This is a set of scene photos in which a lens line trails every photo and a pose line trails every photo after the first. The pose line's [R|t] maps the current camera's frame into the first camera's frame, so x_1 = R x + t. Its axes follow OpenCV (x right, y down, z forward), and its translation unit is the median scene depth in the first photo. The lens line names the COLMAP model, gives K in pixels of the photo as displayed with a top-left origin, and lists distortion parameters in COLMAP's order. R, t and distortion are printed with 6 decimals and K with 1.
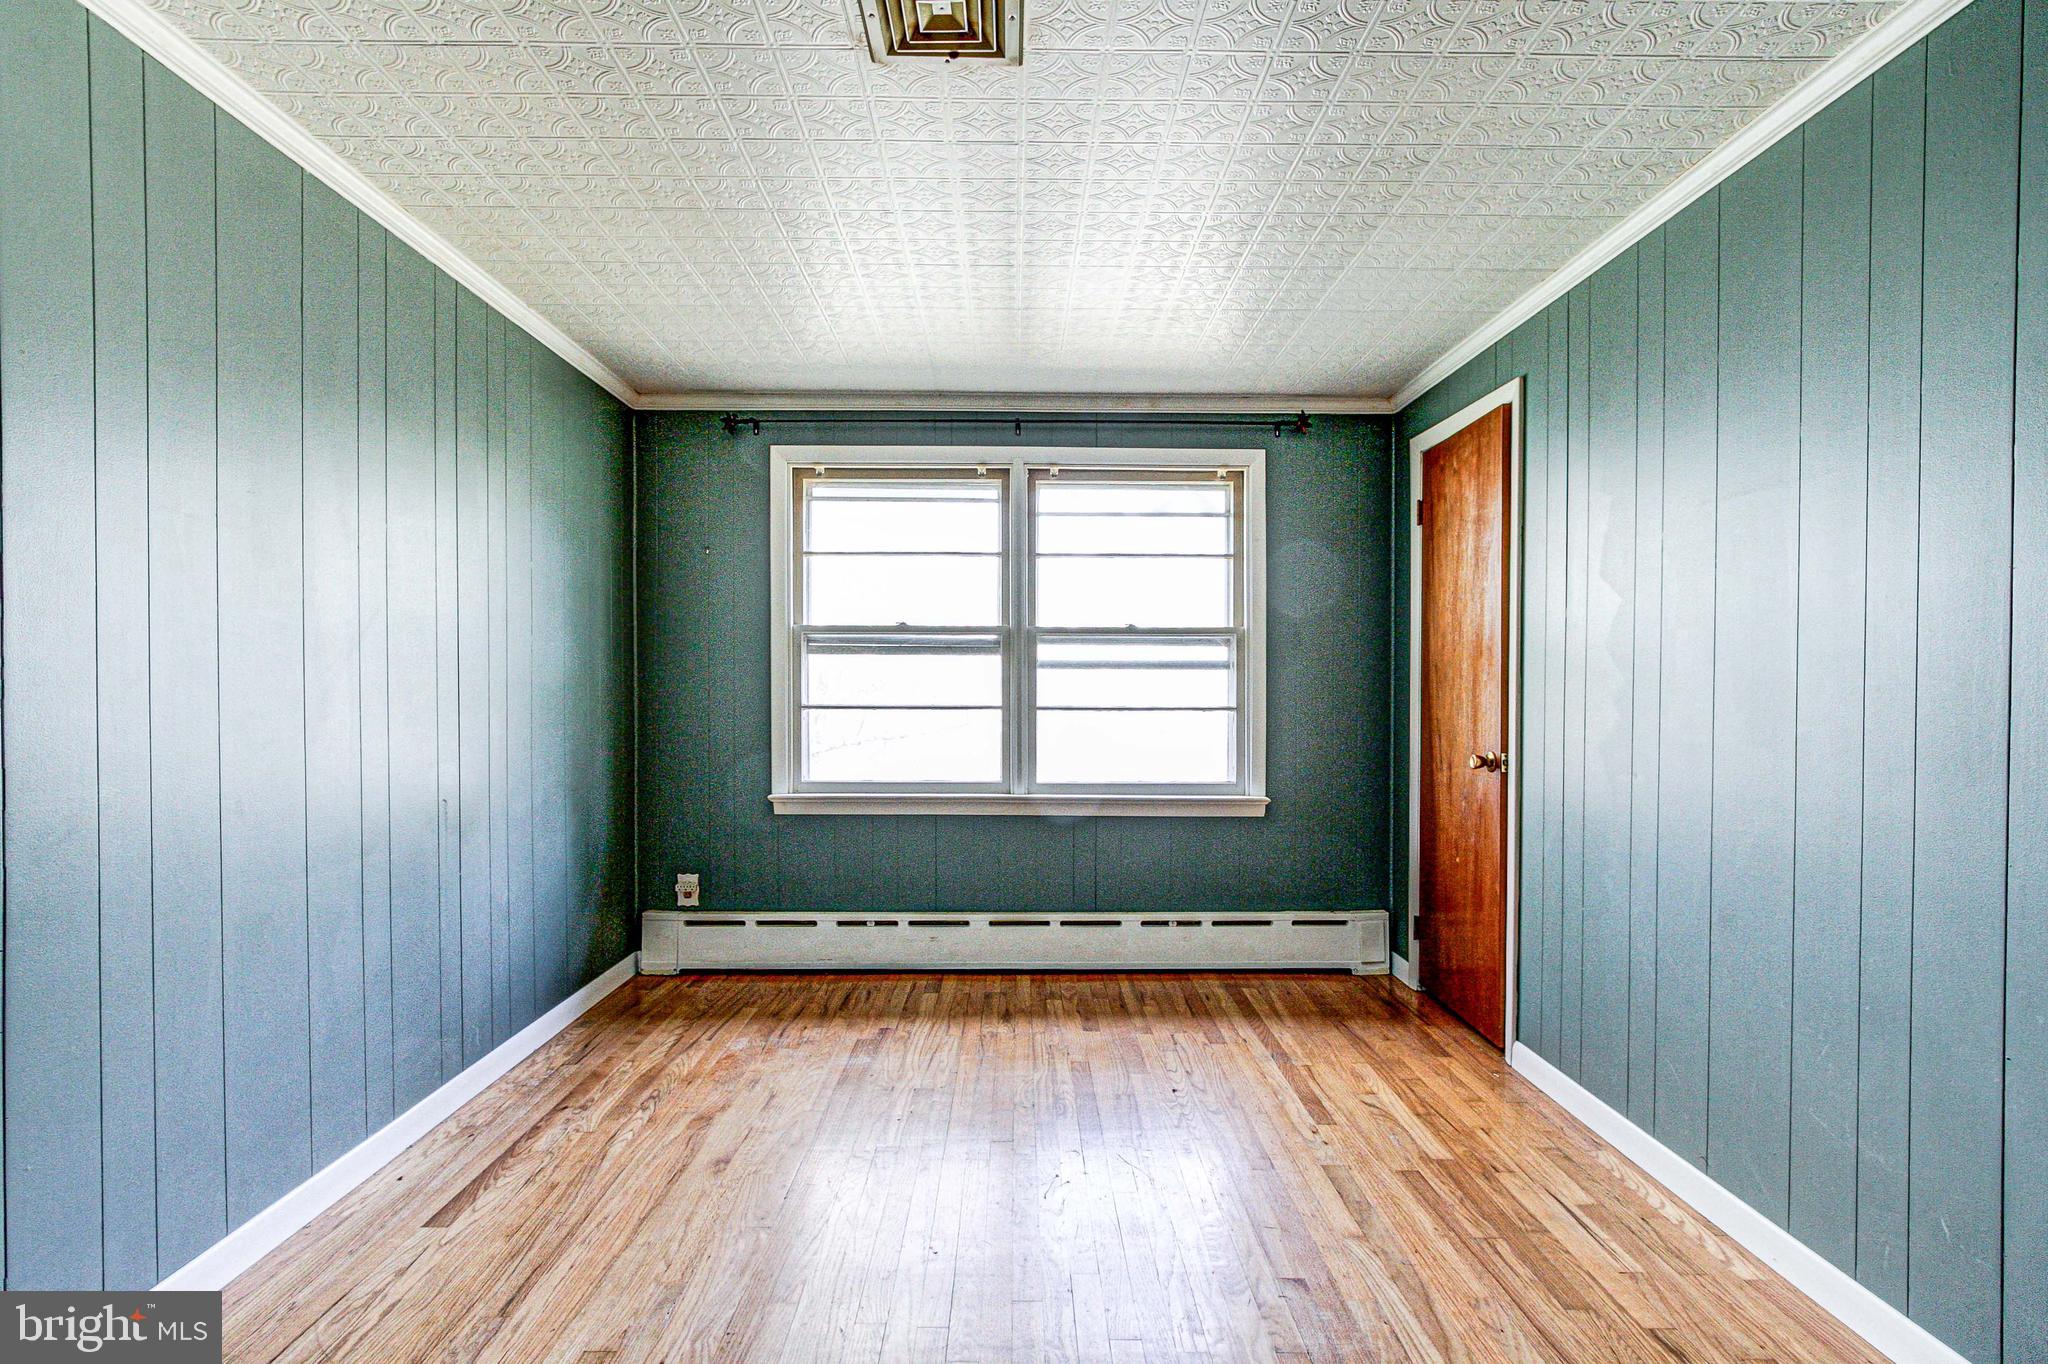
lens RADIAL K [[962.6, 0, 997.3], [0, 962.6, 682.7], [0, 0, 1]] dist [-0.003465, 0.006985]
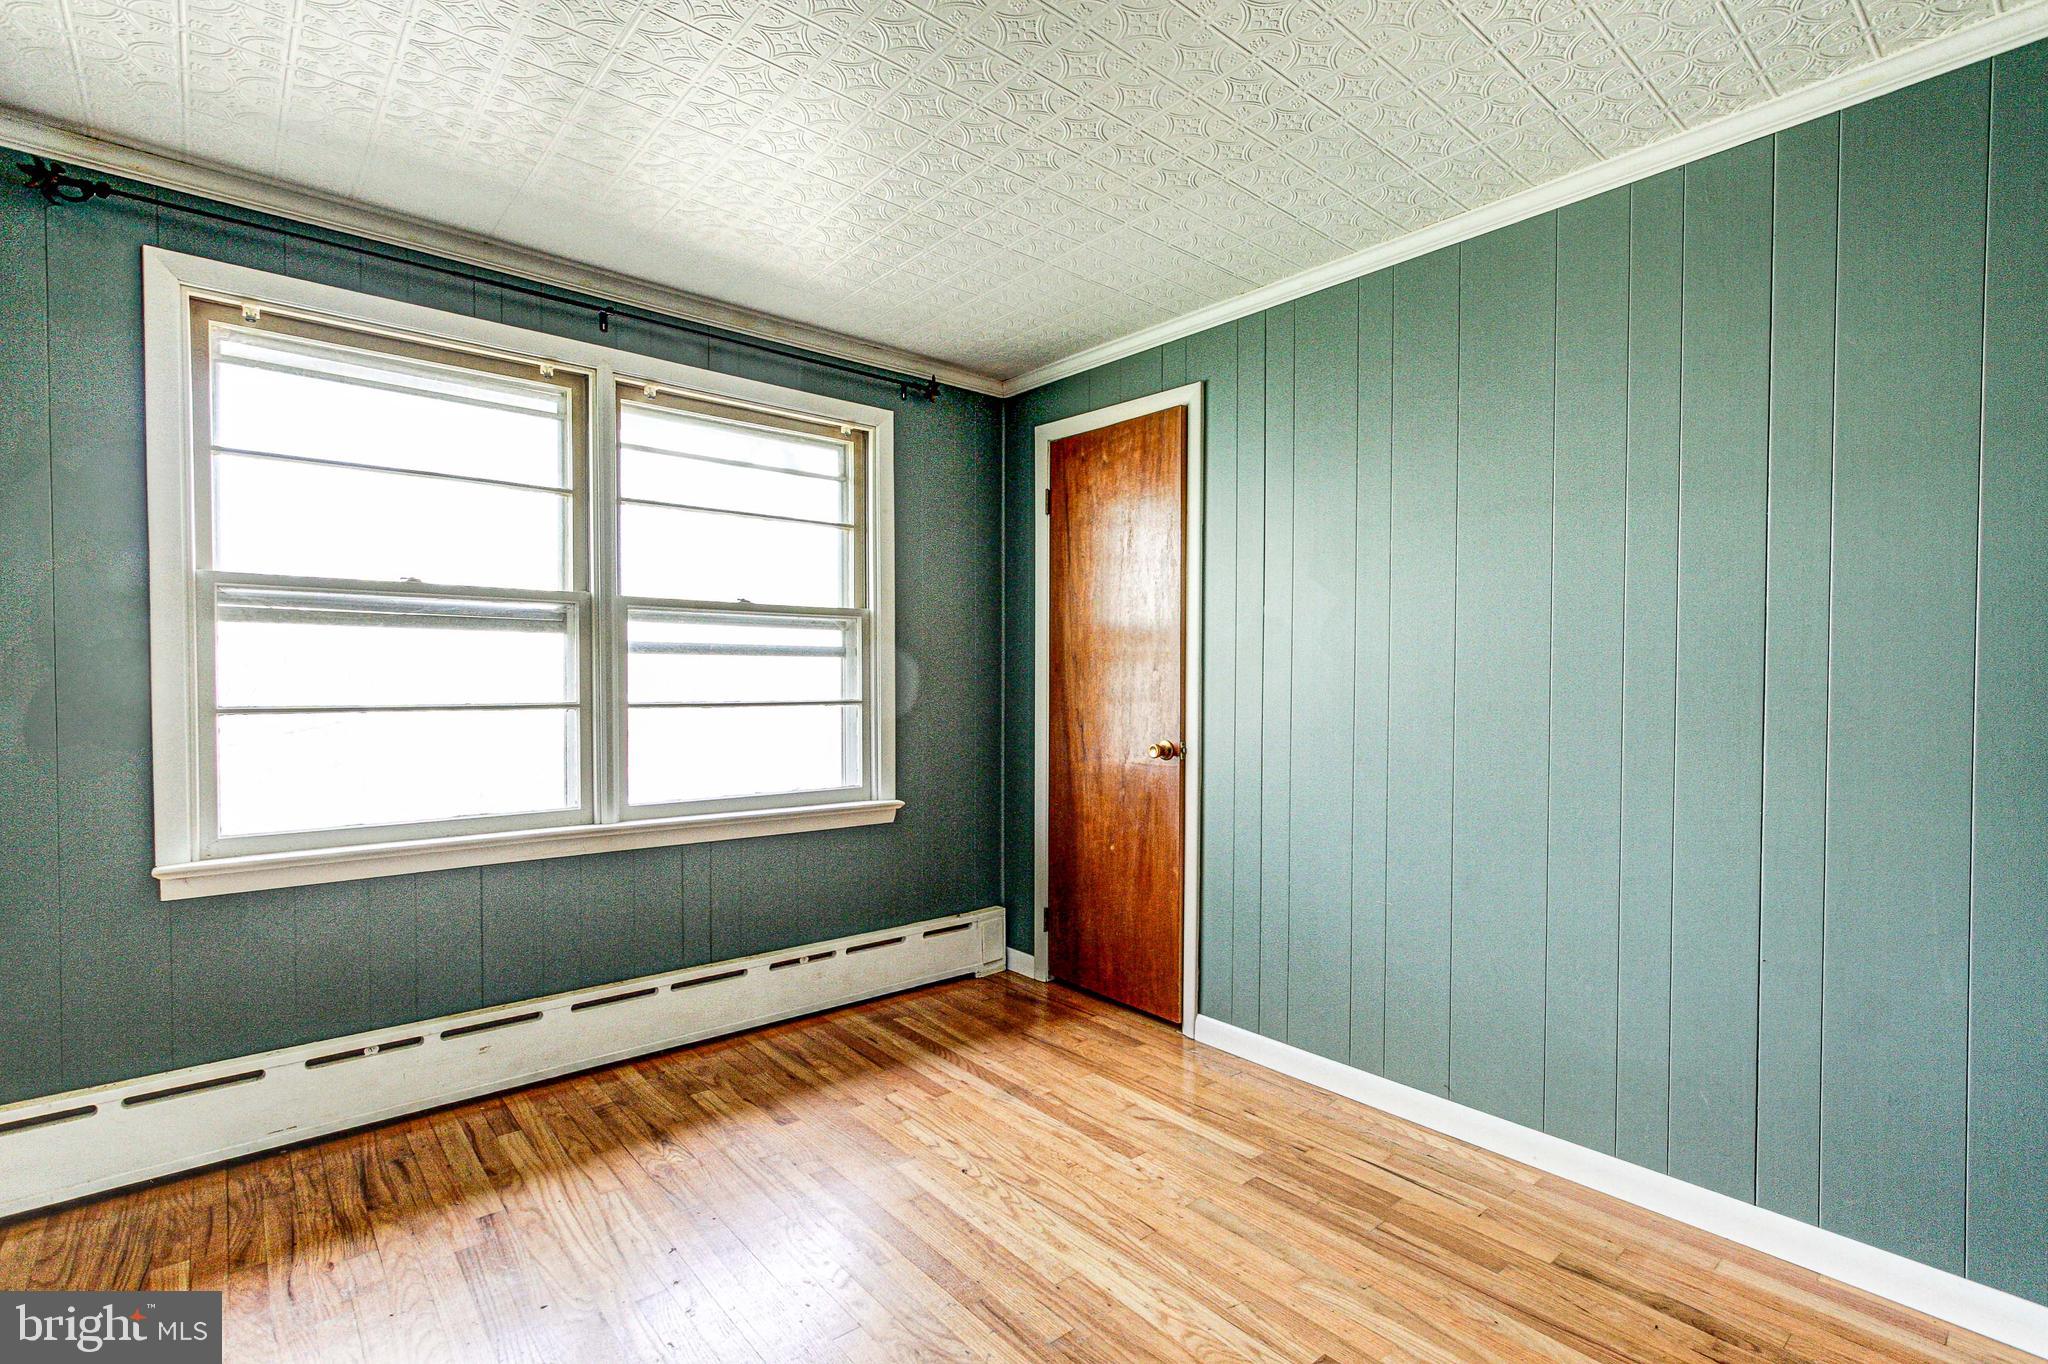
lens RADIAL K [[962.6, 0, 1030.9], [0, 962.6, 685.7], [0, 0, 1]] dist [-0.003465, 0.006985]
pose [[0.764227, -0.005102, 0.644927, -0.207079], [-0.003805, 0.999916, 0.012420, 0.000601], [-0.644936, -0.011945, 0.764143, 0.237715]]
